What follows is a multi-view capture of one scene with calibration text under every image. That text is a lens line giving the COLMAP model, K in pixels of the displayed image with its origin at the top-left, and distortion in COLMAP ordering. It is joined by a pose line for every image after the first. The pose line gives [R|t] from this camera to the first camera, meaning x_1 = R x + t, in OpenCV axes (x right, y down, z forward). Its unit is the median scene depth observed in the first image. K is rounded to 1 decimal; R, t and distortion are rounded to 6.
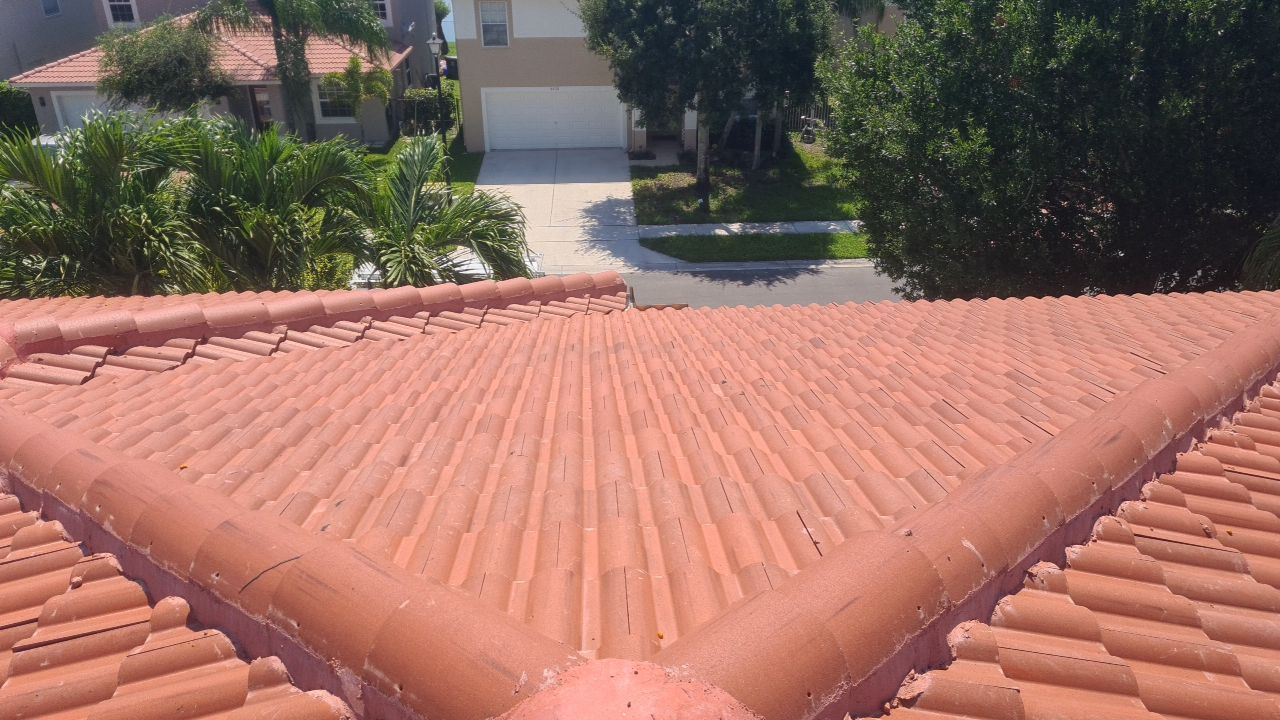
lens RADIAL K [[953.5, 0, 640.0], [0, 953.5, 360.0], [0, 0, 1]] dist [0.002687, -0.010623]
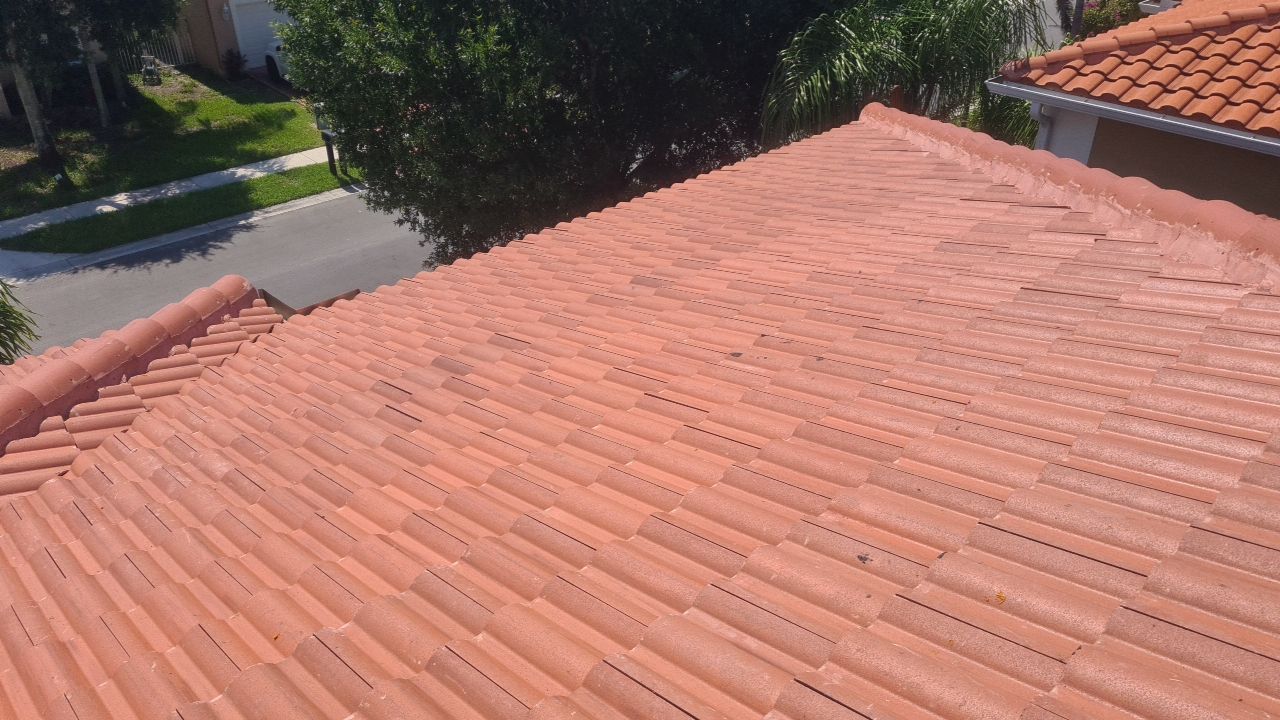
lens RADIAL K [[953.5, 0, 640.0], [0, 953.5, 360.0], [0, 0, 1]] dist [0.002687, -0.010623]
pose [[0.755014, -0.320257, 0.572179, -0.081780], [0.274564, 0.946839, 0.167661, -0.024531], [-0.595456, 0.030513, 0.802808, 0.085746]]
